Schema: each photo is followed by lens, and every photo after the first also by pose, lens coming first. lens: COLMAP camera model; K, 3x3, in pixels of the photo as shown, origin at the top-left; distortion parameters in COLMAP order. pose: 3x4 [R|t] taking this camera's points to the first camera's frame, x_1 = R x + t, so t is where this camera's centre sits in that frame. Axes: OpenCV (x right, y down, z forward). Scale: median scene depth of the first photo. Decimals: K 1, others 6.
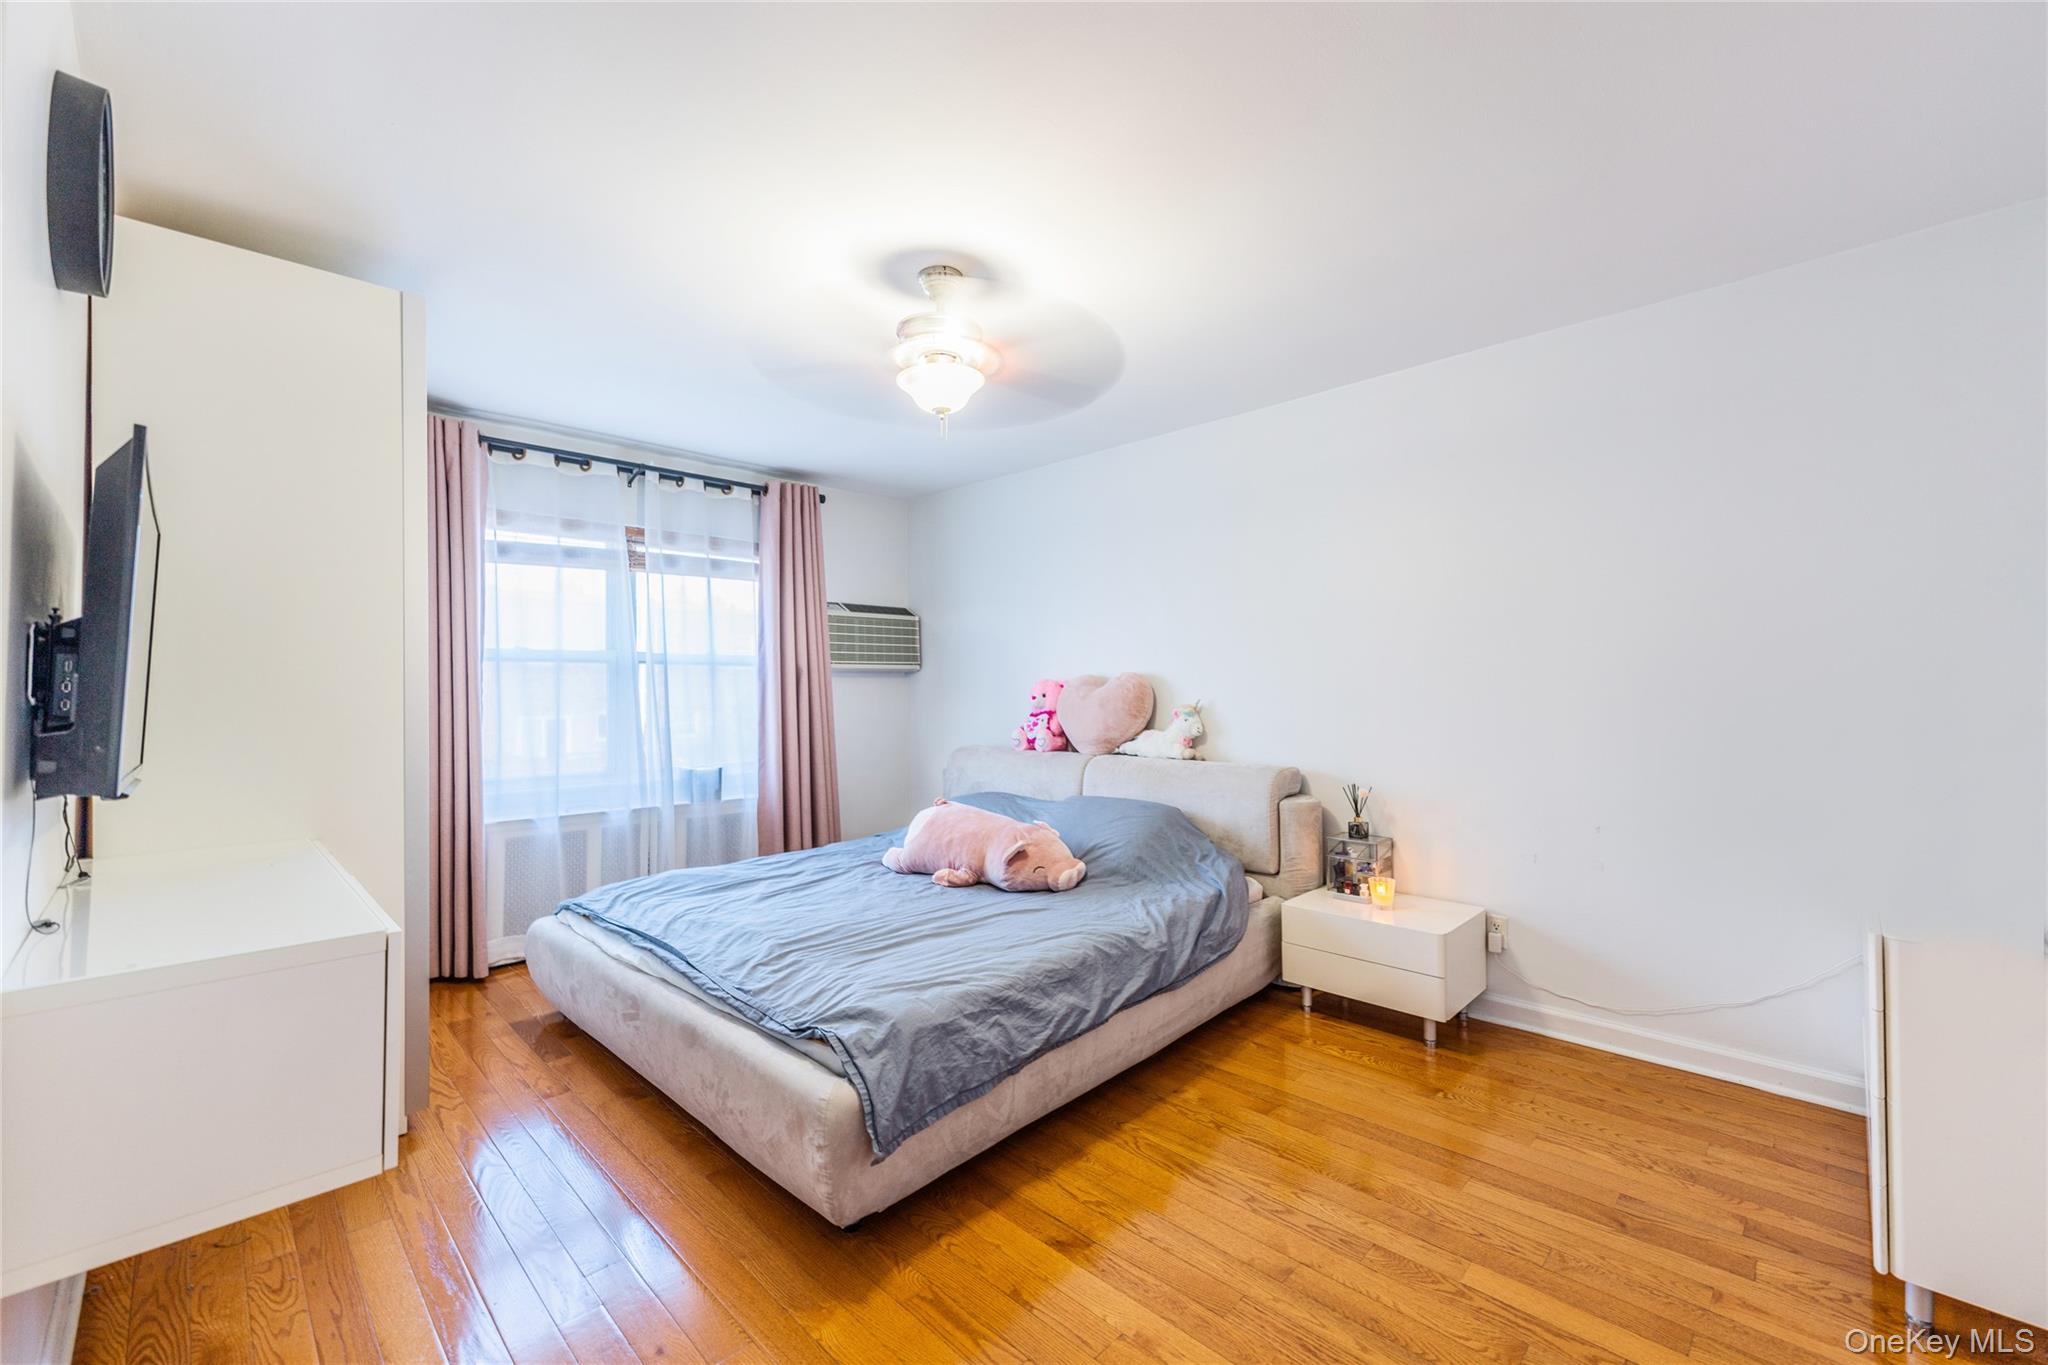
lens RADIAL K [[825.9, 0, 981.8], [0, 825.9, 684.3], [0, 0, 1]] dist [-0.000387, -0.000078]
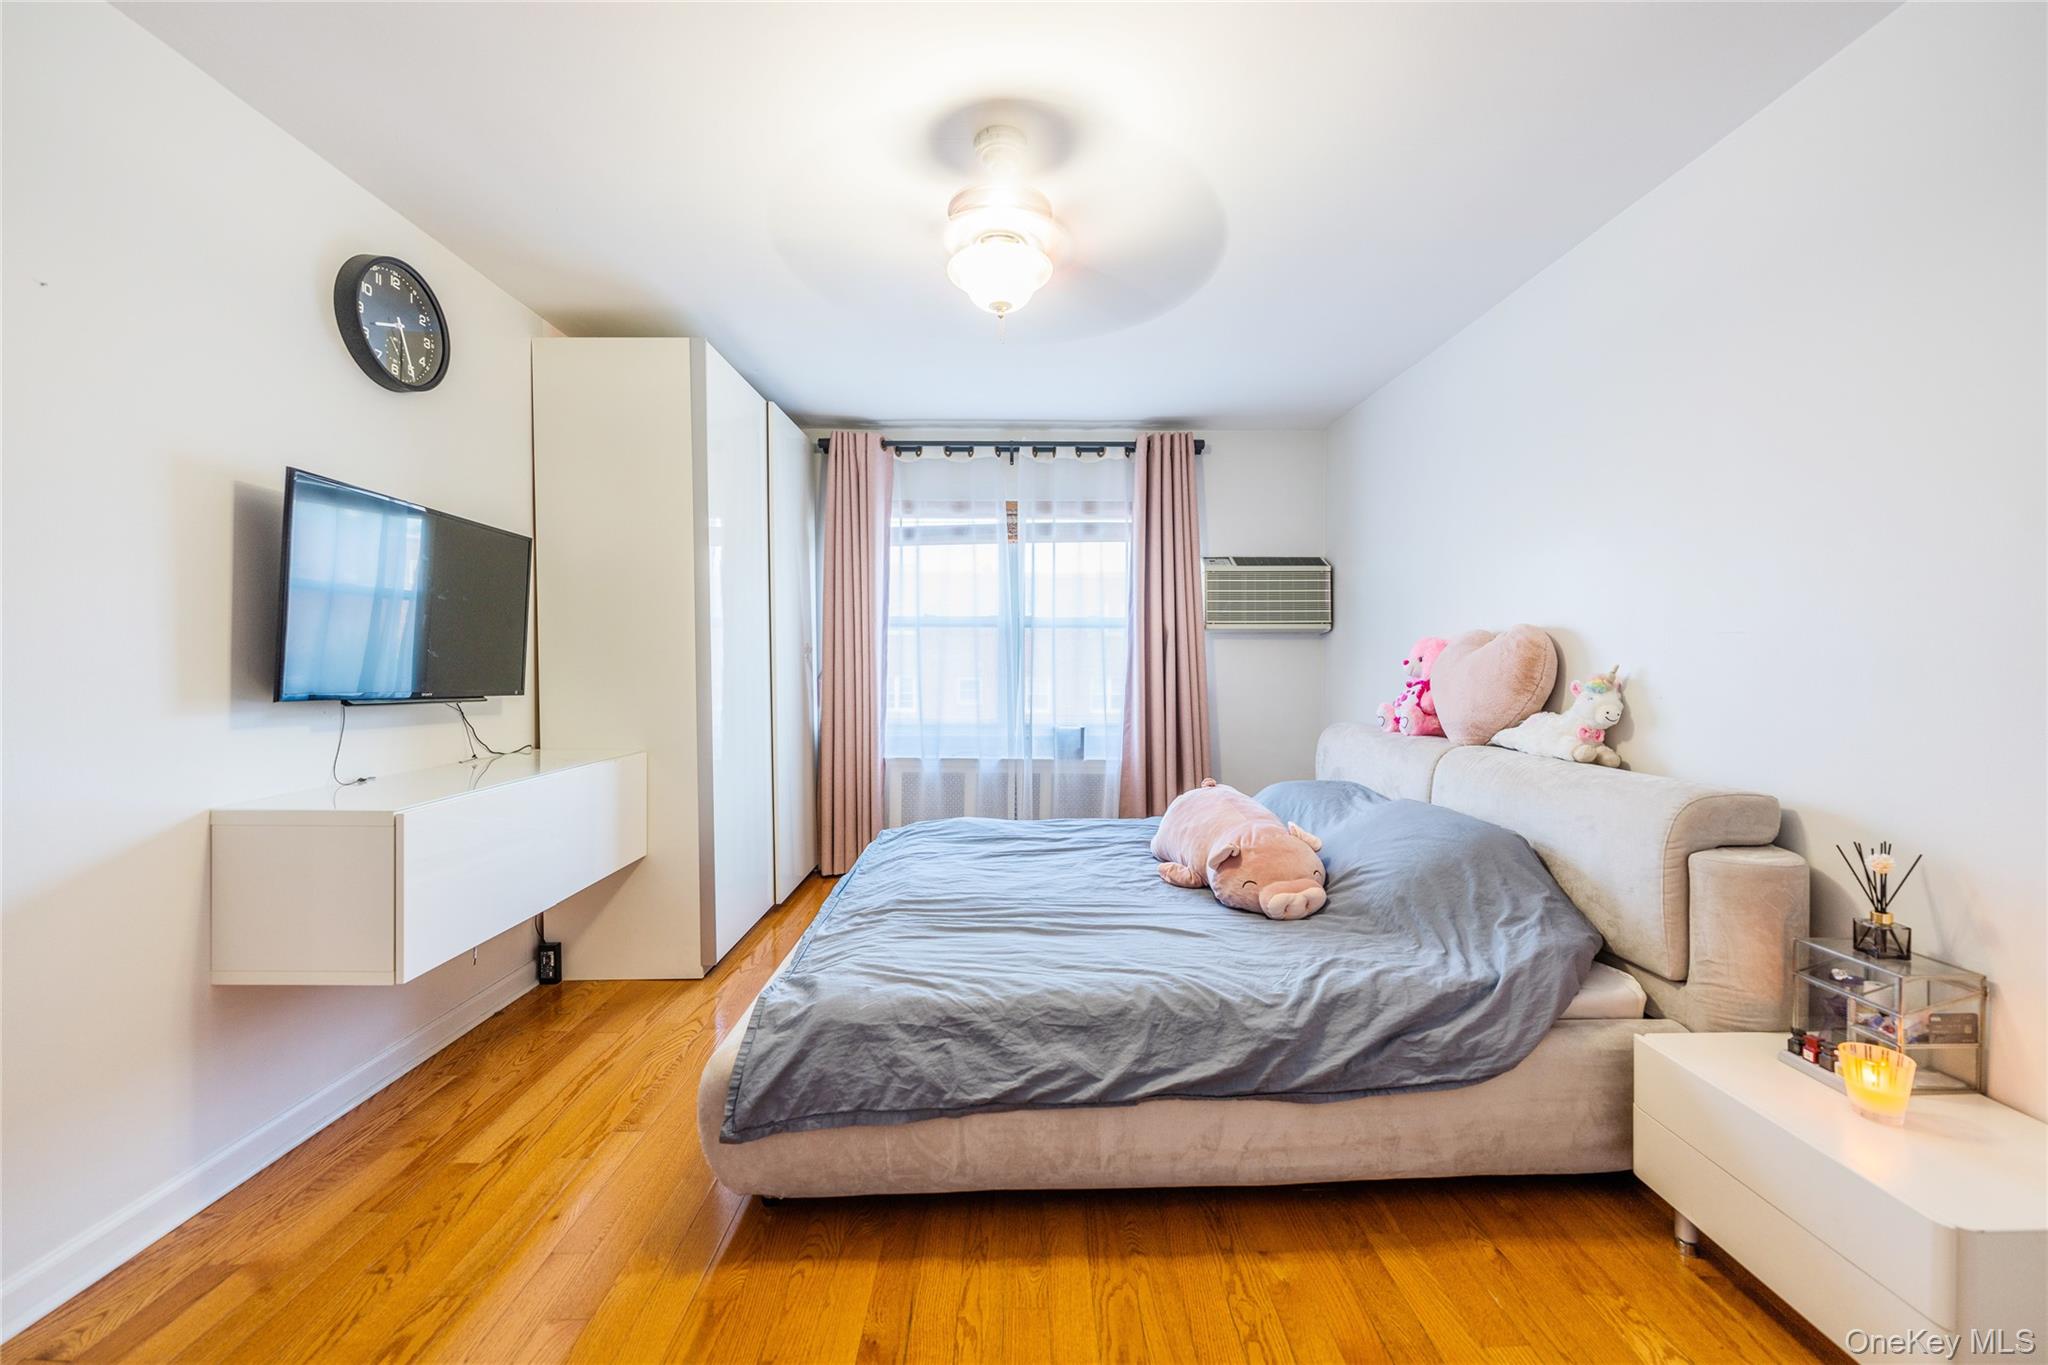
lens RADIAL K [[785.4, 0, 1024.0], [0, 785.4, 682.5], [0, 0, 1]] dist [-0.000229, -0.000032]
pose [[0.729007, 0.027748, -0.683943, 0.345704], [-0.004056, 0.999336, 0.036220, 0.011791], [0.684494, -0.023631, 0.728636, 0.287465]]
